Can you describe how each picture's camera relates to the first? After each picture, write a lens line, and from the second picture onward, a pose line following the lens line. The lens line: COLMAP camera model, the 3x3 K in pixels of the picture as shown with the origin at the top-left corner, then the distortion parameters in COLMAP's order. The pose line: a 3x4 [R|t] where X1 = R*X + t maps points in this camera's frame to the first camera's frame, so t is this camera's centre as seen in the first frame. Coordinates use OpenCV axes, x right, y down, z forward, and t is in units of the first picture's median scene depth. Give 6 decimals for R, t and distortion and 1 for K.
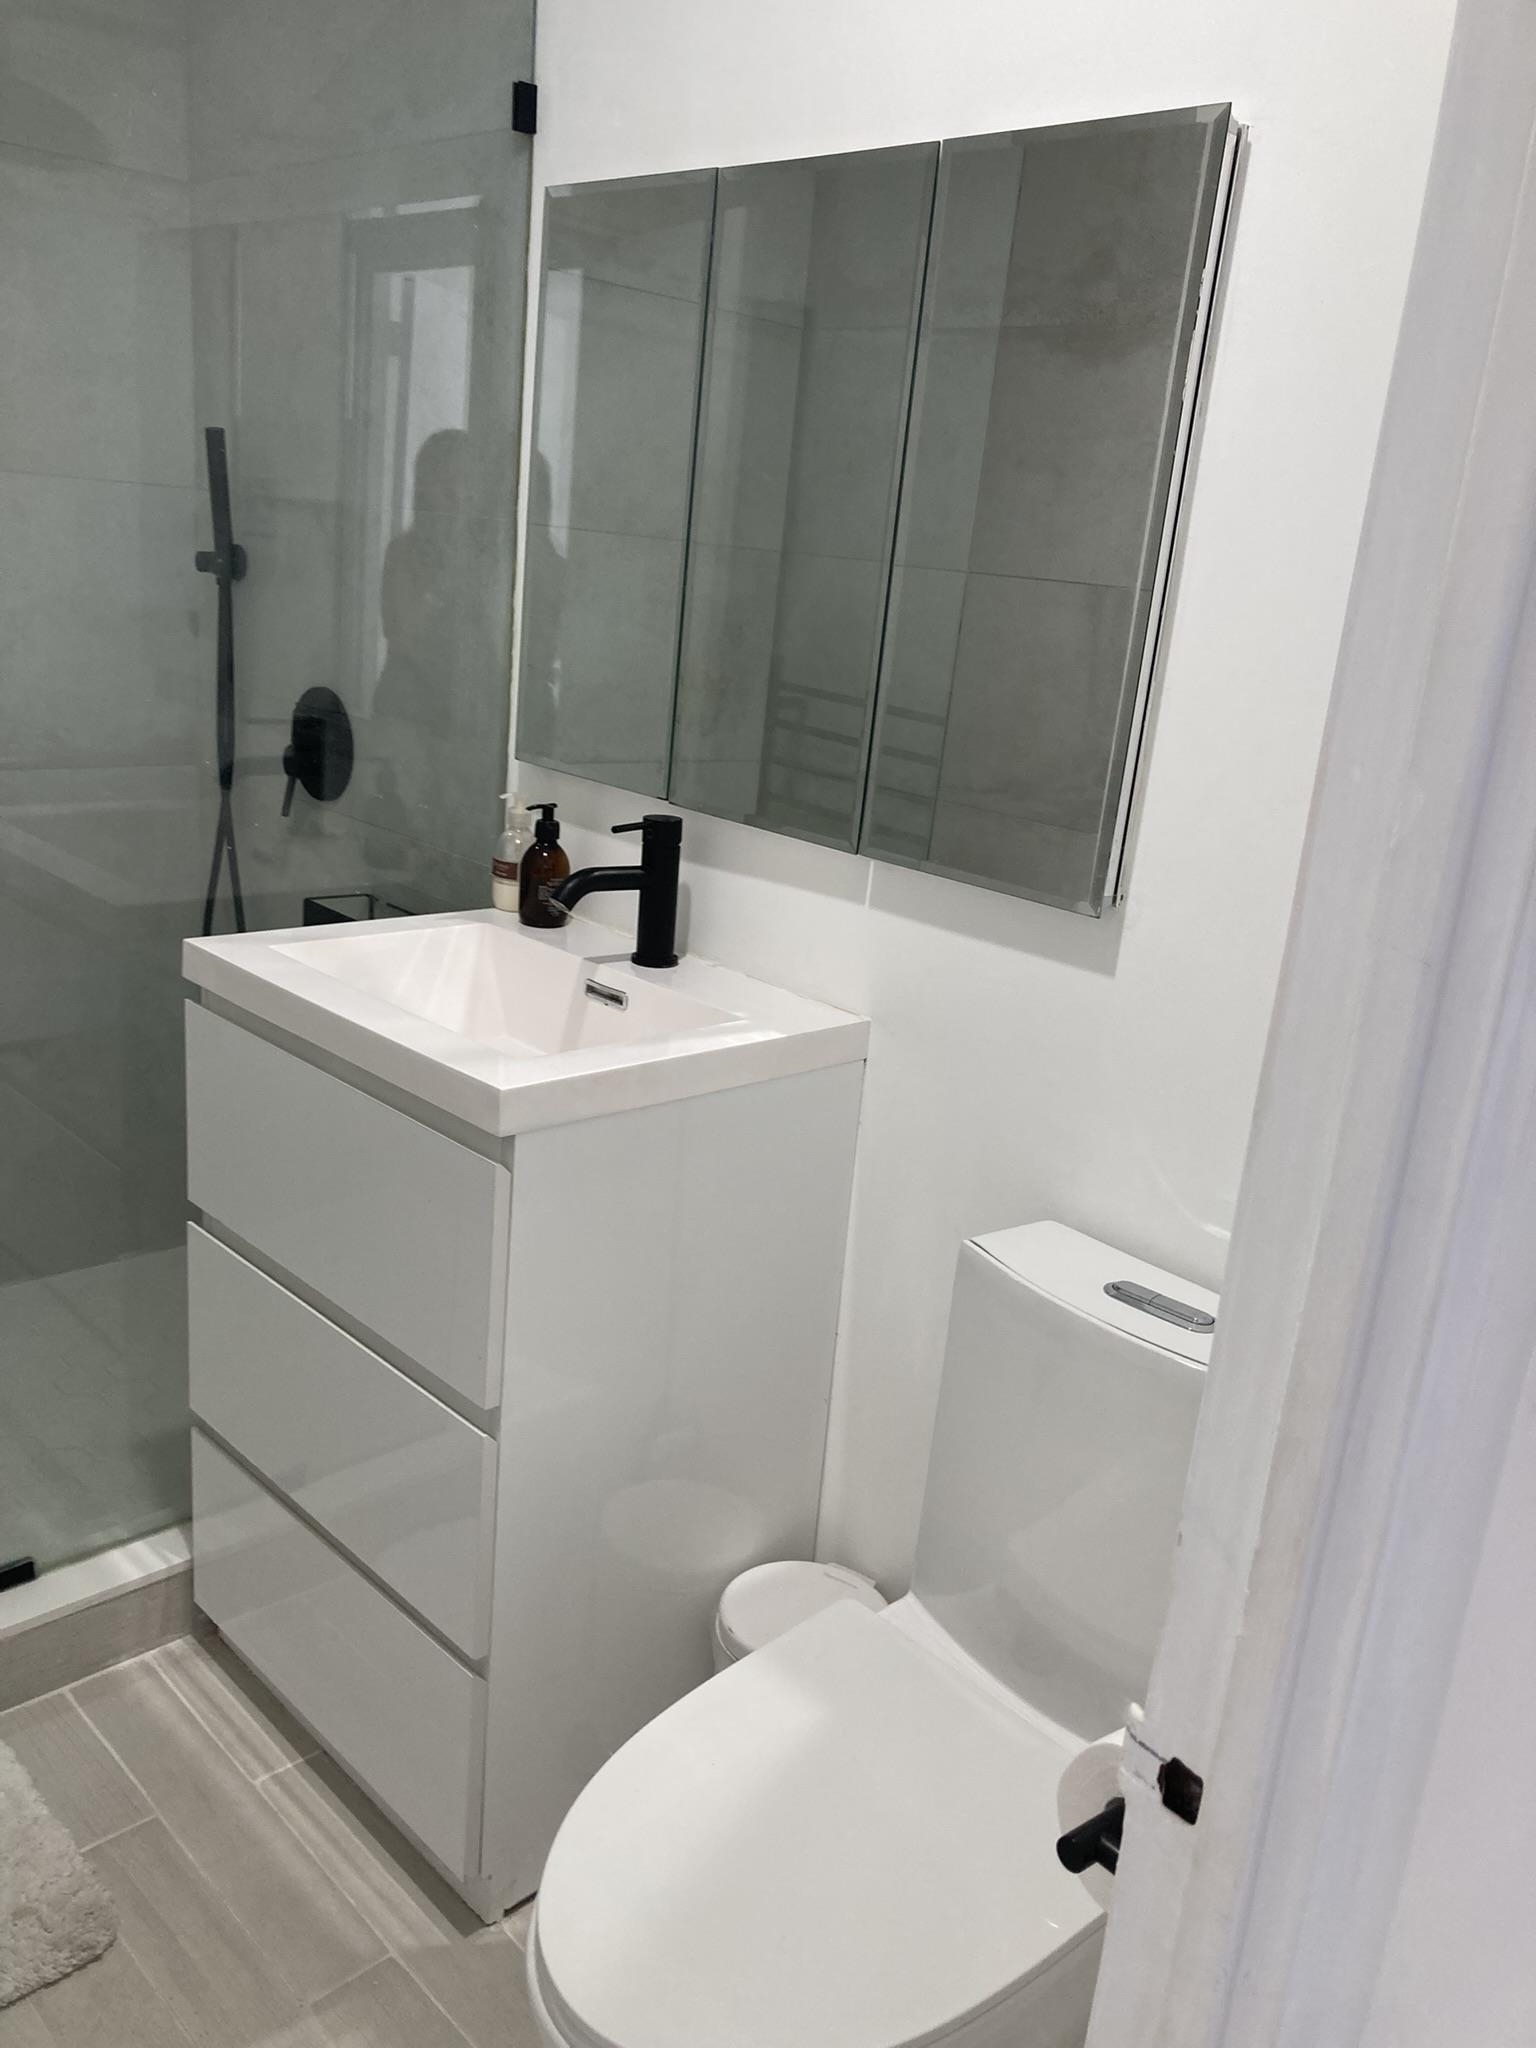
lens RADIAL K [[1680.8, 0, 781.5], [0, 1680.8, 1025.6], [0, 0, 1]] dist [0.052334, -0.060504]
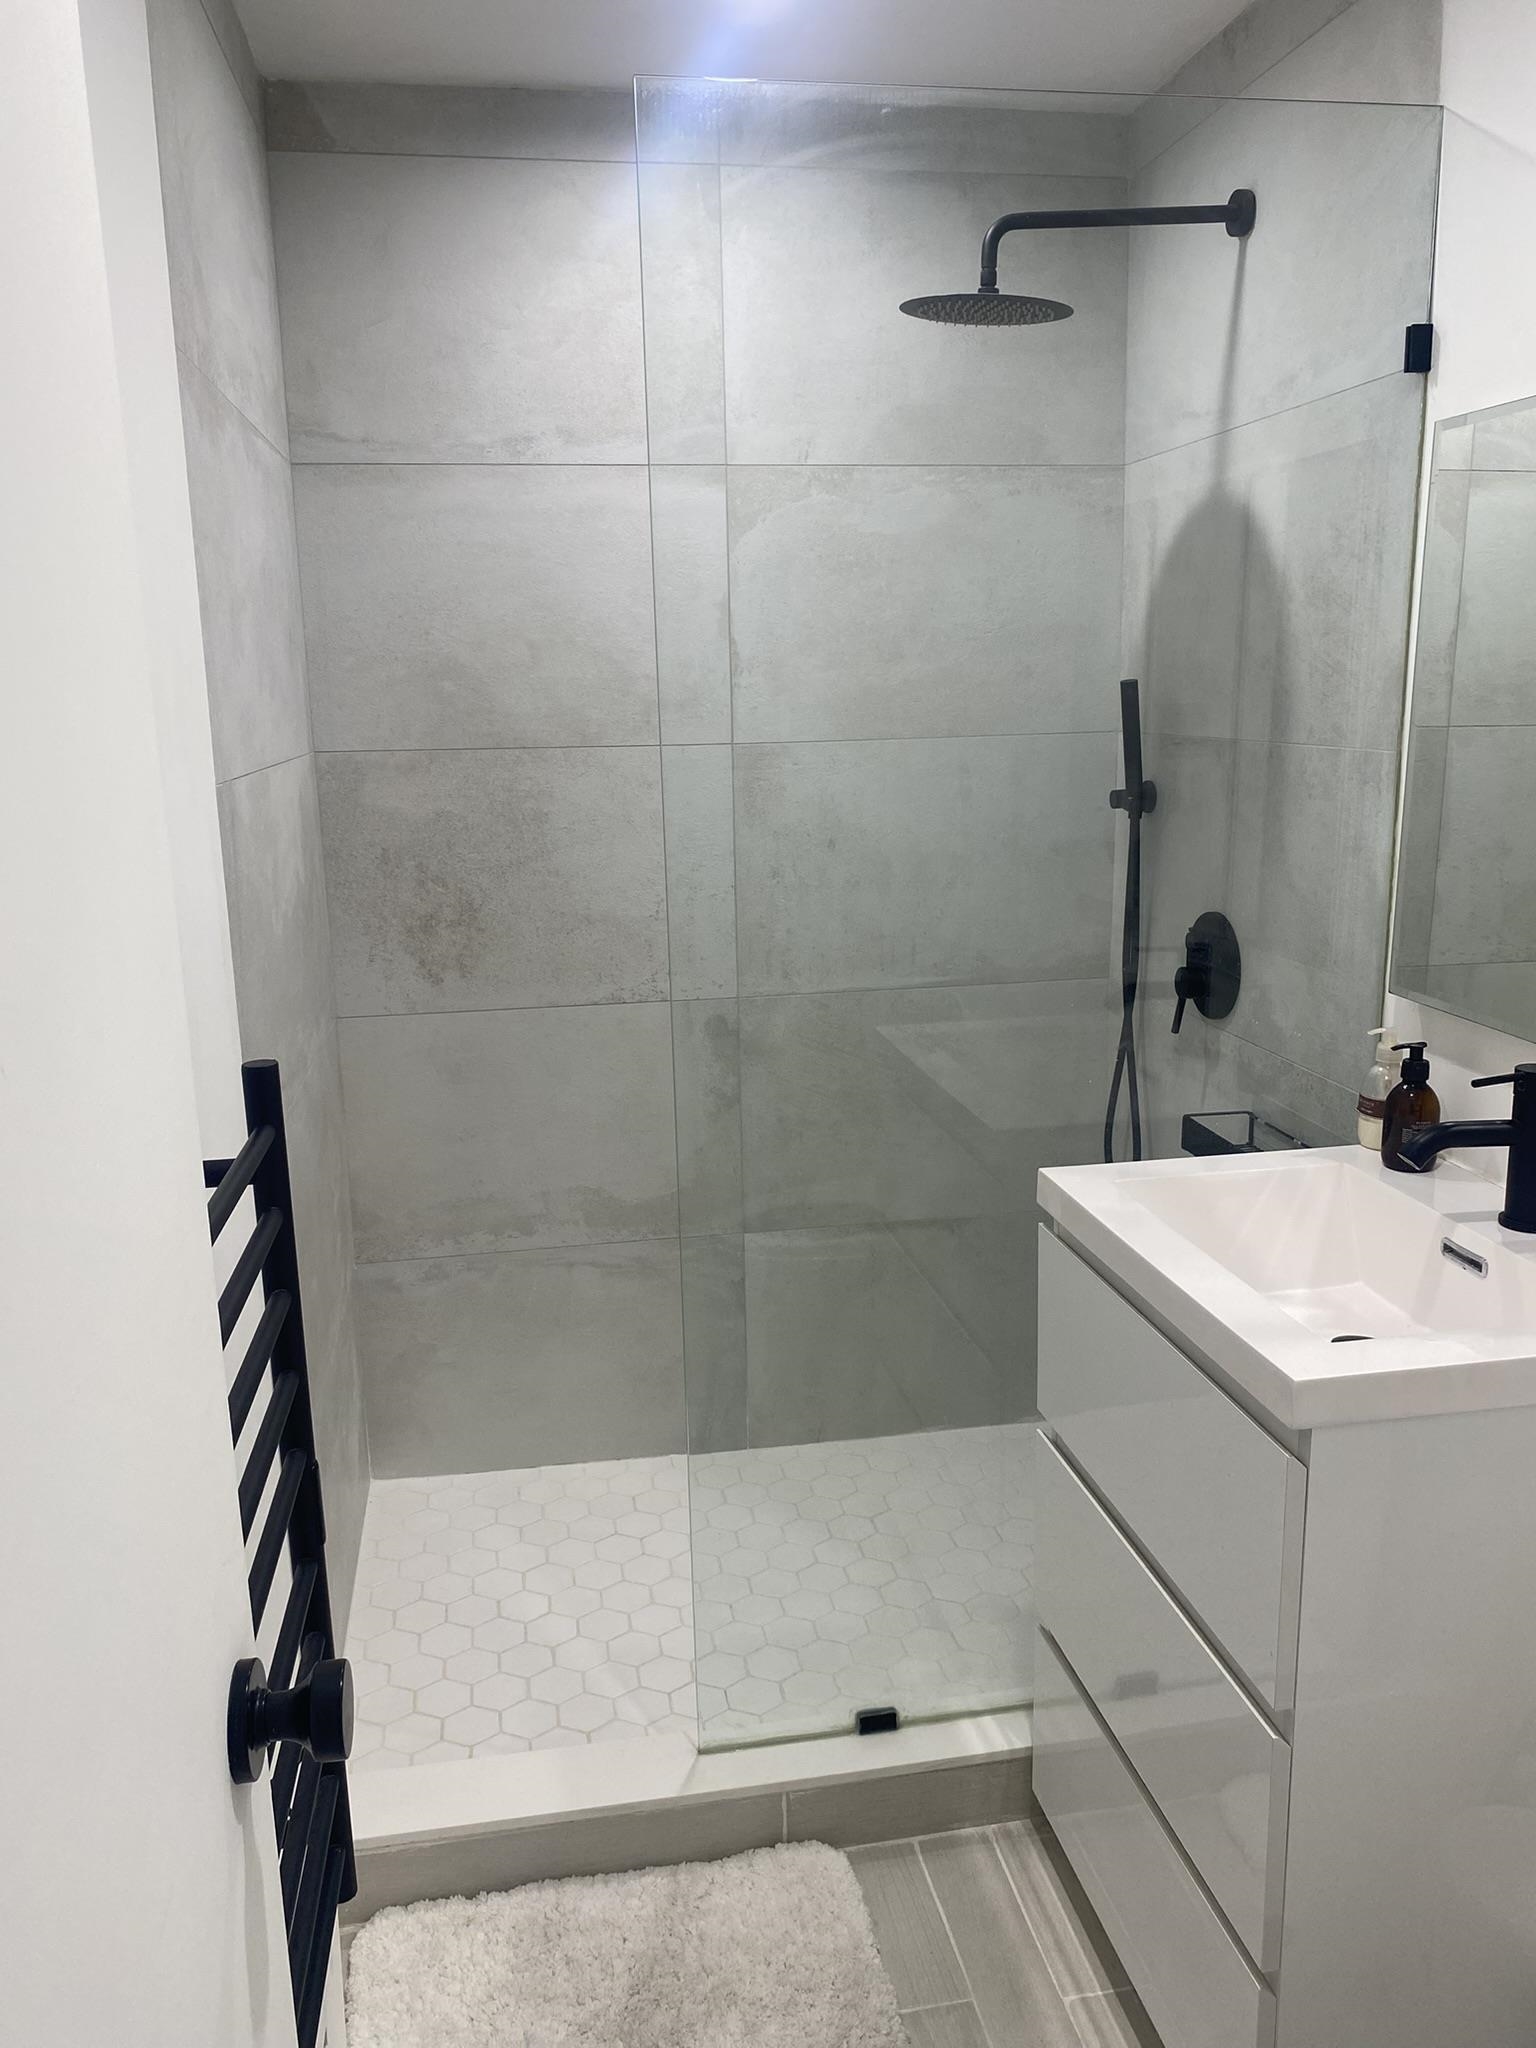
lens RADIAL K [[1561.9, 0, 762.9], [0, 1561.9, 1024.6], [0, 0, 1]] dist [0.041199, -0.051956]
pose [[0.824503, 0.021312, -0.565456, 0.062683], [-0.069051, 0.995612, -0.063159, -0.064837], [0.561629, 0.091120, 0.822356, 0.064865]]
